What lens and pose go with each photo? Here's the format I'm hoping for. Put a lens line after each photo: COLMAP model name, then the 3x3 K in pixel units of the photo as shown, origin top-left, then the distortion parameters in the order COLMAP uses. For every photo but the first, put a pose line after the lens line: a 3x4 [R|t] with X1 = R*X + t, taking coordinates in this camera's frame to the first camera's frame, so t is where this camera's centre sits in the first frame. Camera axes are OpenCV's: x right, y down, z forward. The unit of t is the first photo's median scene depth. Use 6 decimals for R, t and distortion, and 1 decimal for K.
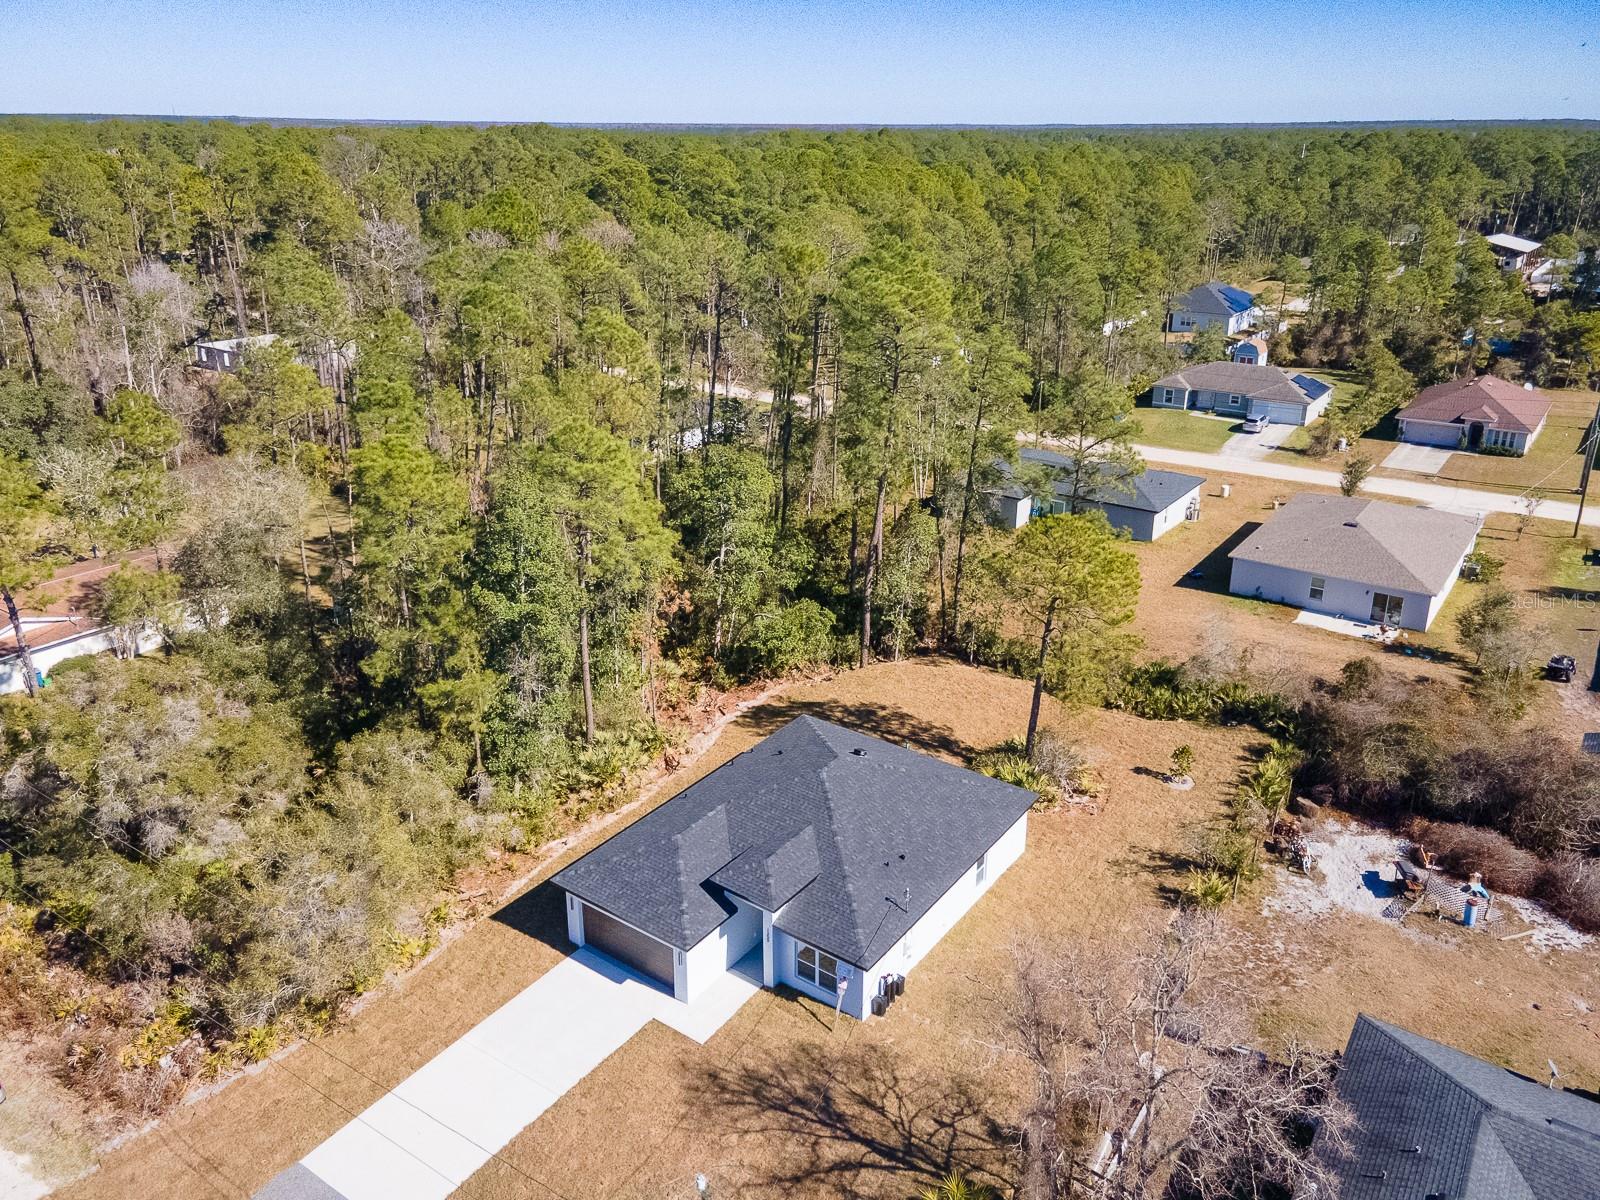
lens RADIAL K [[1130.0, 0, 803.8], [0, 1130.0, 549.1], [0, 0, 1]] dist [0.037166, -0.001163]
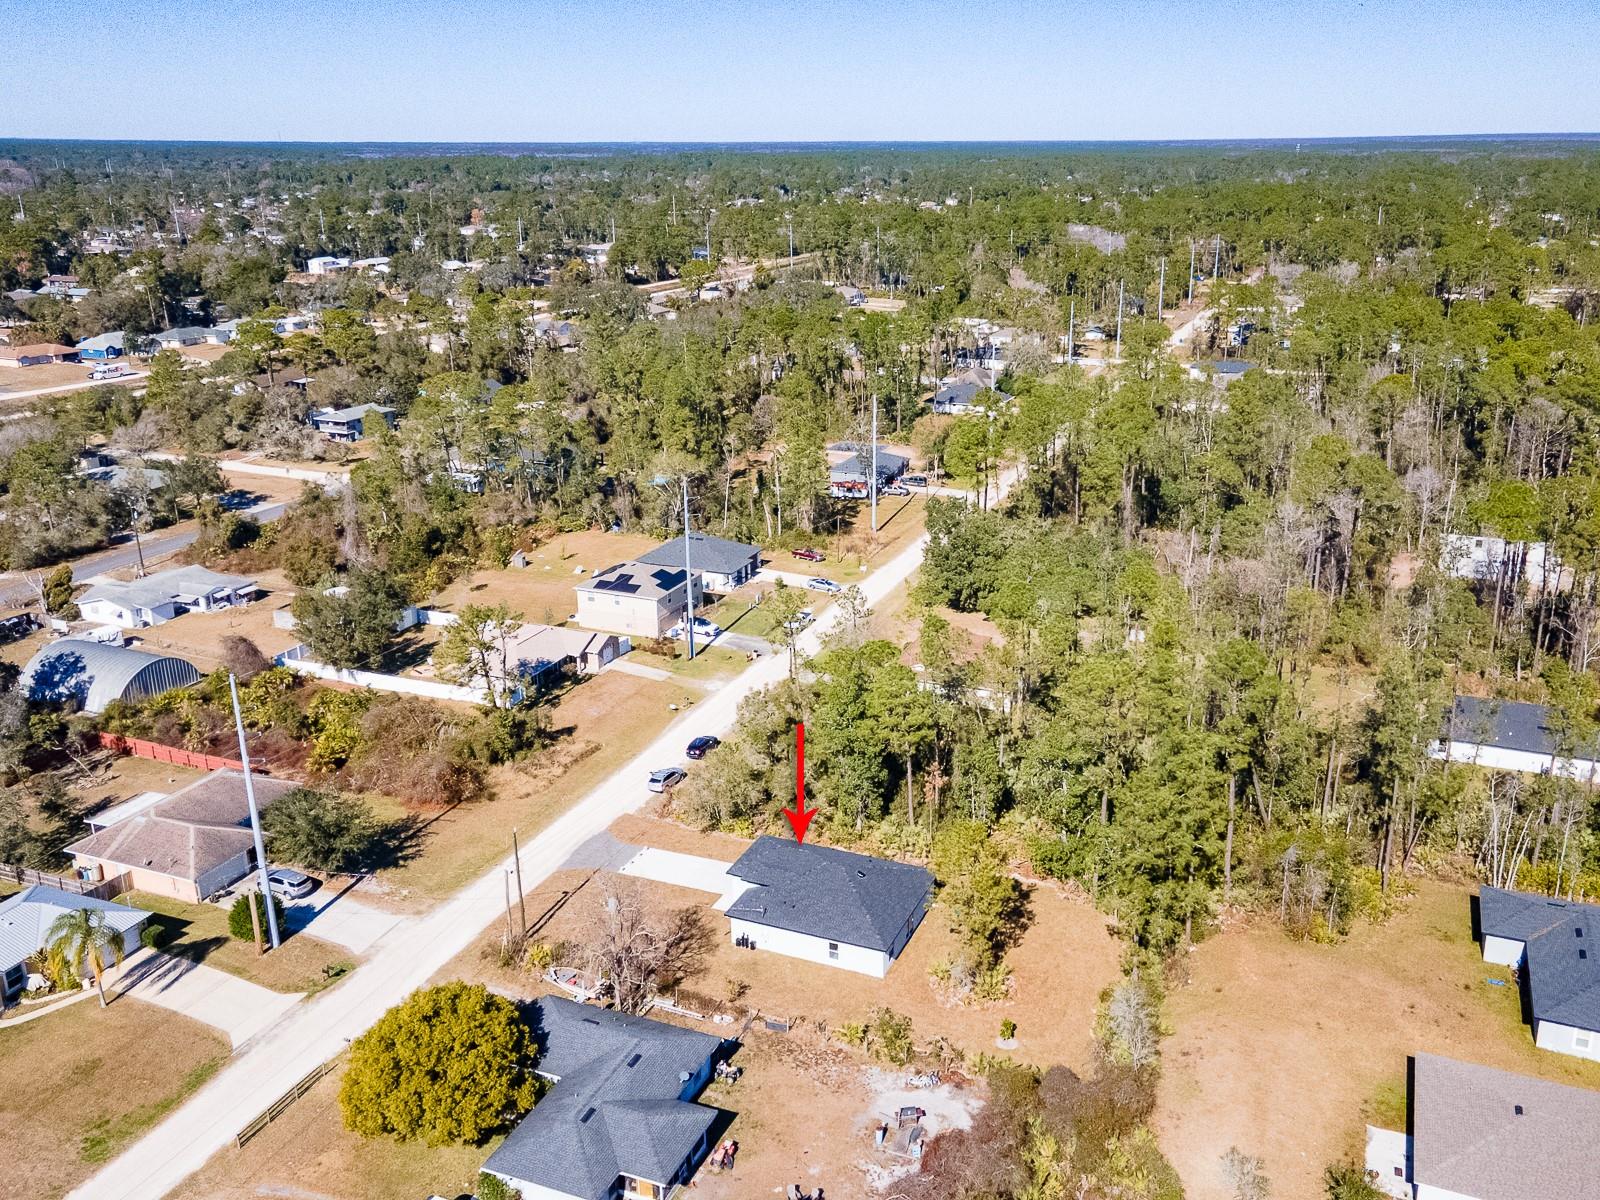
lens RADIAL K [[1303.6, 0, 800.0], [0, 1303.6, 600.0], [0, 0, 1]] dist [0.064952, -0.004398]
pose [[0.207506, 0.329635, -0.921022, 1.842614], [-0.282131, 0.921674, 0.266305, -0.783831], [0.936666, 0.204589, 0.284254, 0.166399]]
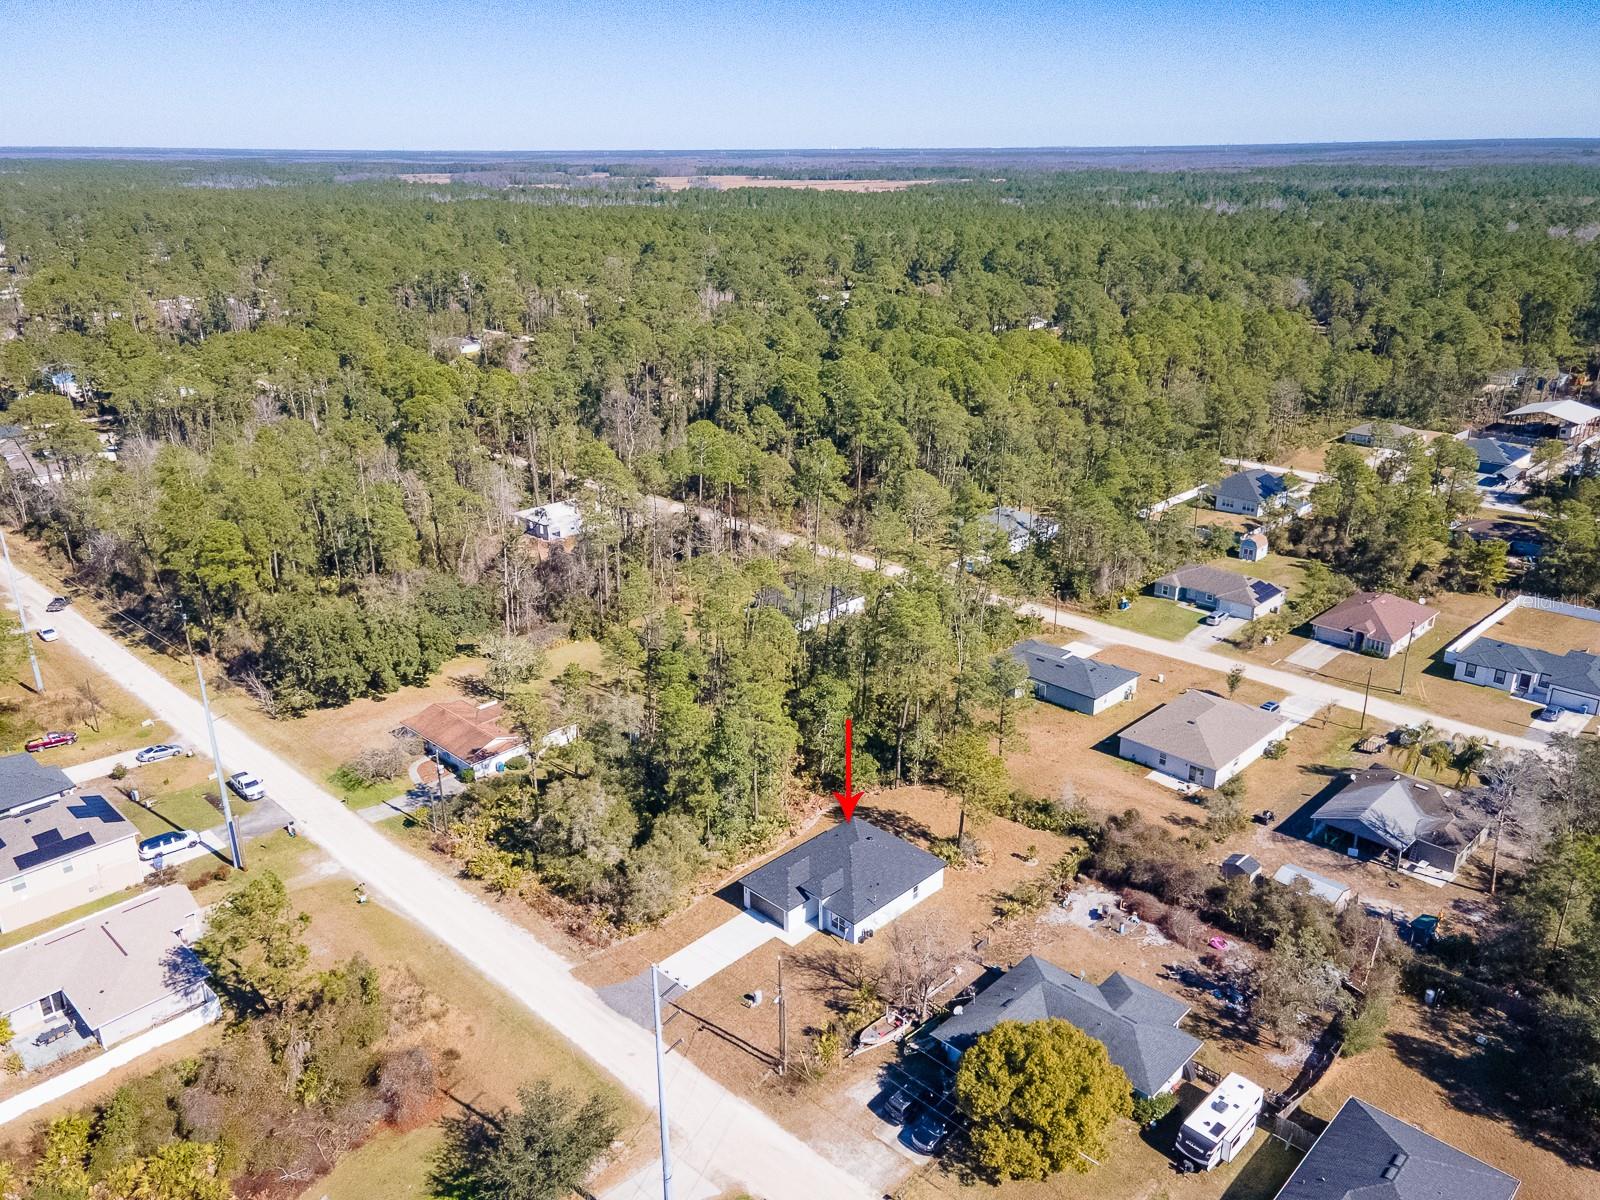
lens RADIAL K [[1303.6, 0, 800.0], [0, 1303.6, 600.0], [0, 0, 1]] dist [0.064952, -0.004398]
pose [[0.985838, 0.050283, -0.159984, 0.296091], [-0.042462, 0.997747, 0.051941, -0.417414], [0.162236, -0.044412, 0.985752, -1.551713]]
